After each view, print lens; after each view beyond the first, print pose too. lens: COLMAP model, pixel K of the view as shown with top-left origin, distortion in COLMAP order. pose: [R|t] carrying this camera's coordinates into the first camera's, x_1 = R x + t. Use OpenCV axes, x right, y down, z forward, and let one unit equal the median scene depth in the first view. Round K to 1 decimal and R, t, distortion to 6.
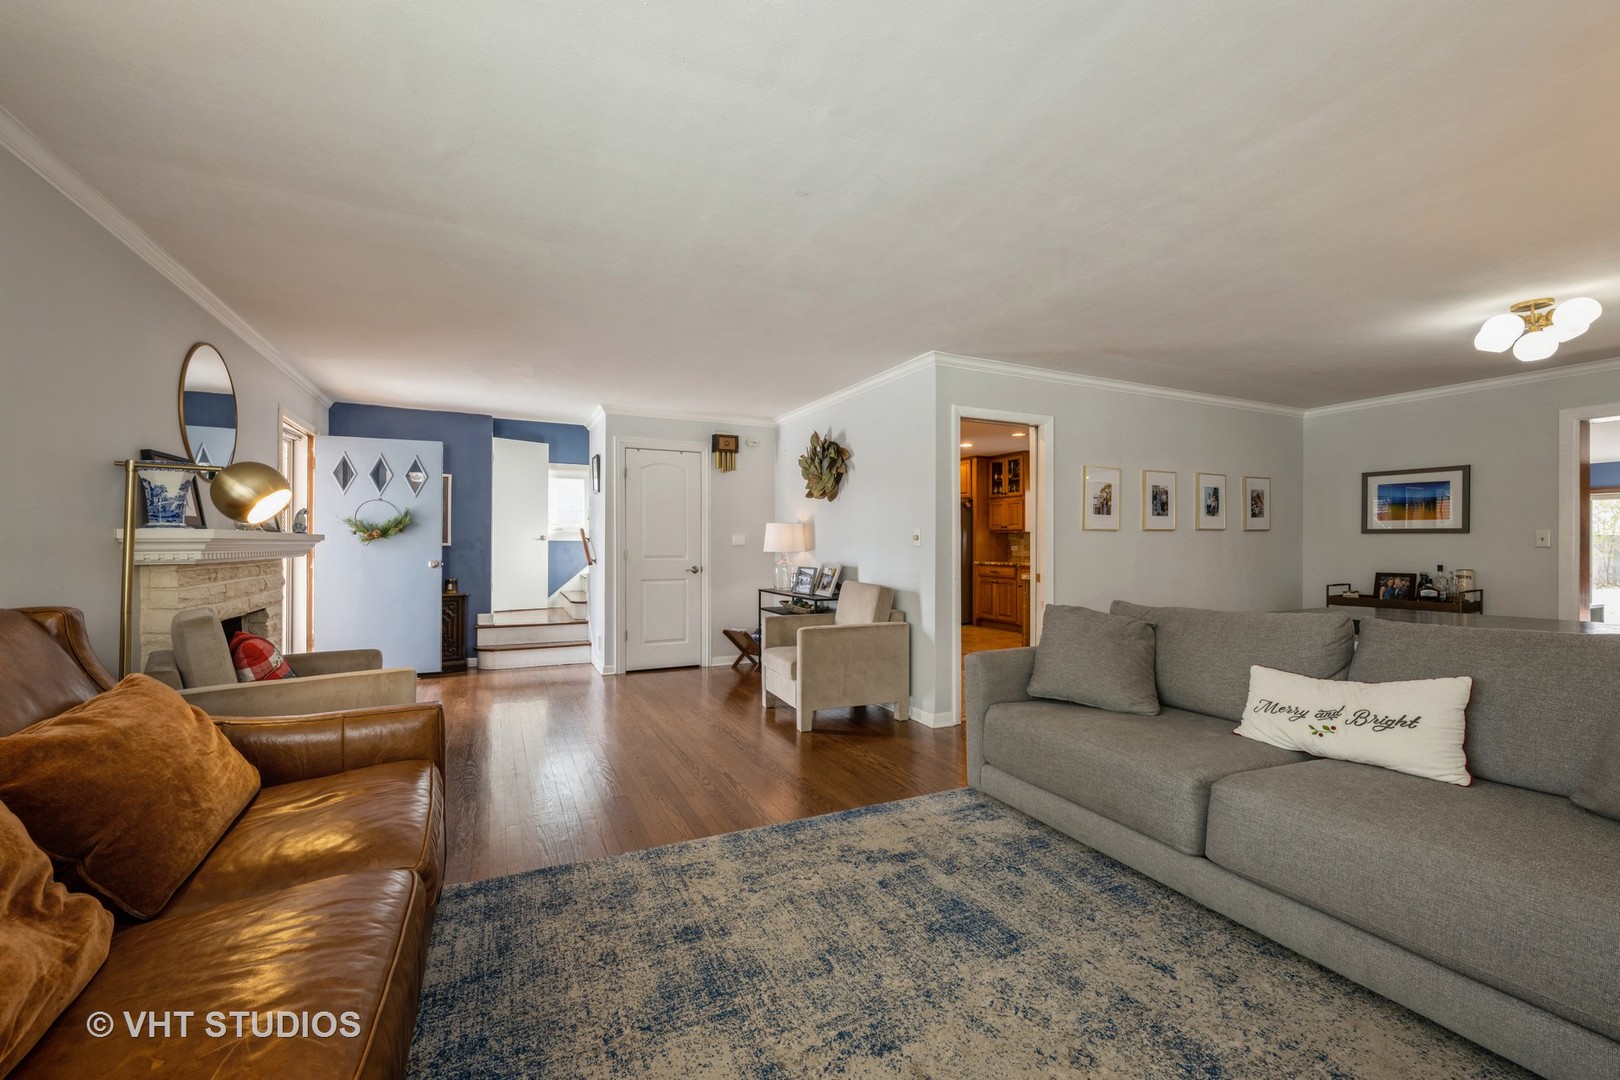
lens RADIAL K [[650.1, 0, 810.7], [0, 650.1, 539.9], [0, 0, 1]] dist [-0.001890, -0.000146]
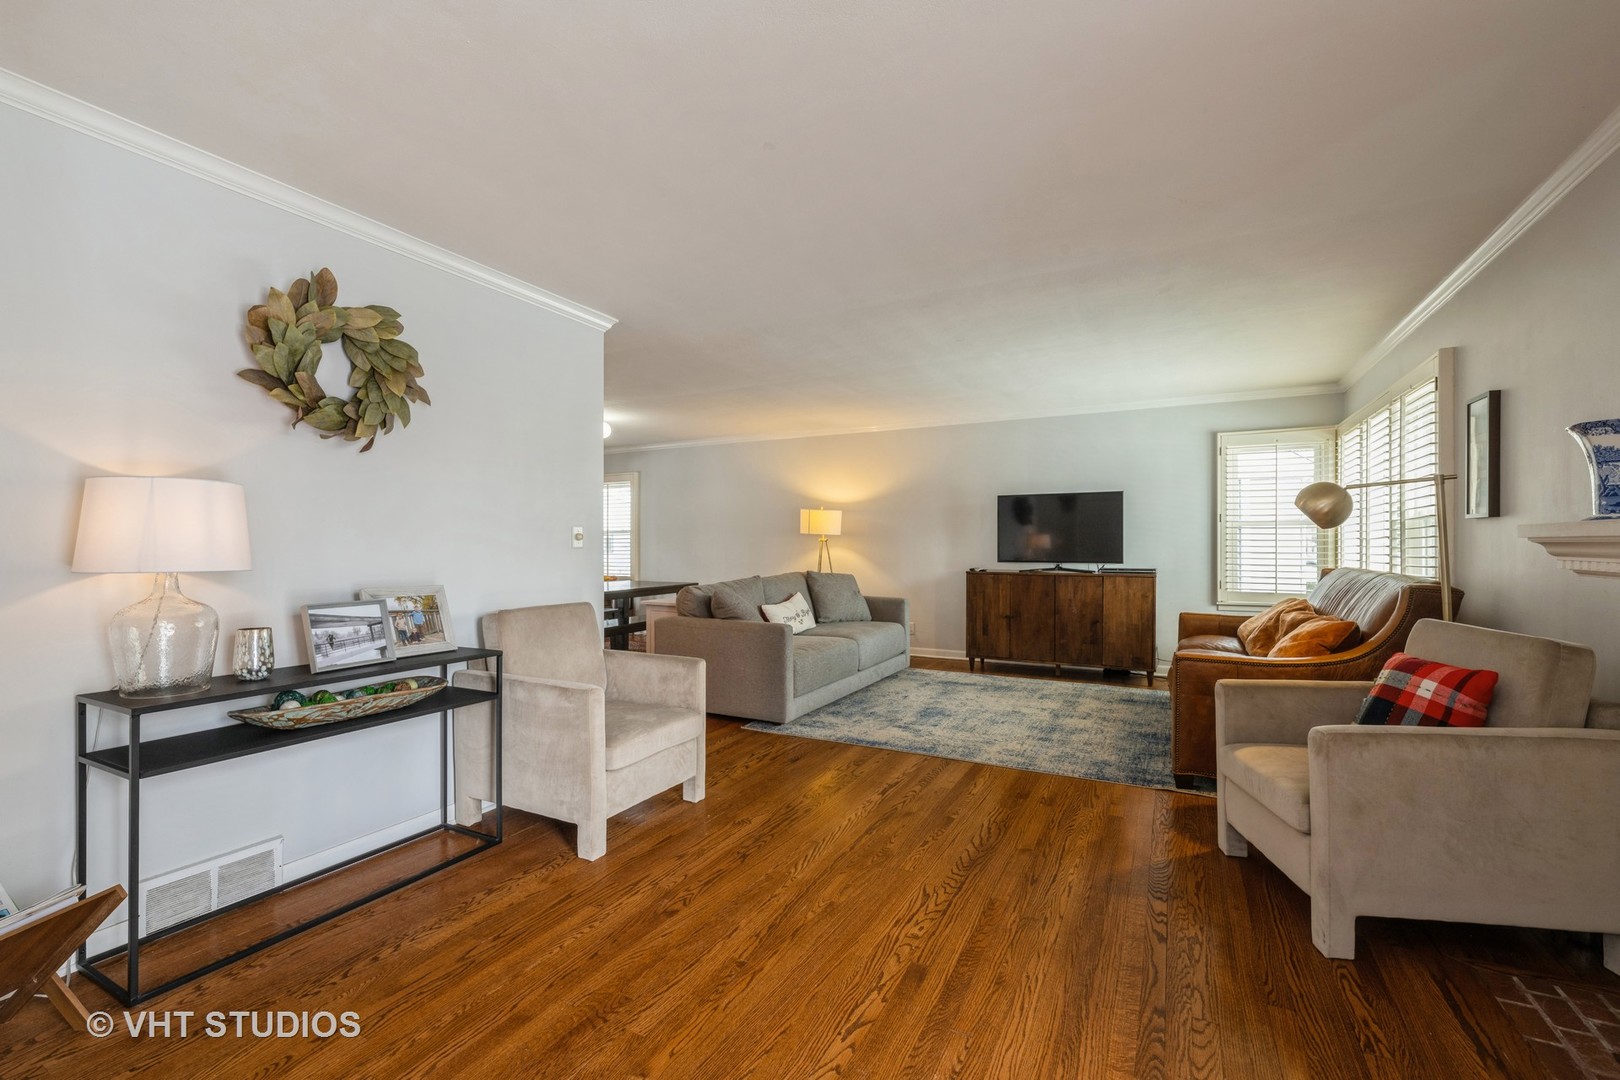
lens RADIAL K [[687.9, 0, 802.8], [0, 687.9, 542.4], [0, 0, 1]] dist [0.000411, 0.000029]
pose [[-0.583273, 0.002002, 0.812274, -0.702208], [-0.002441, 0.999988, -0.004218, 0.006292], [-0.812273, -0.004443, -0.583261, 1.356469]]
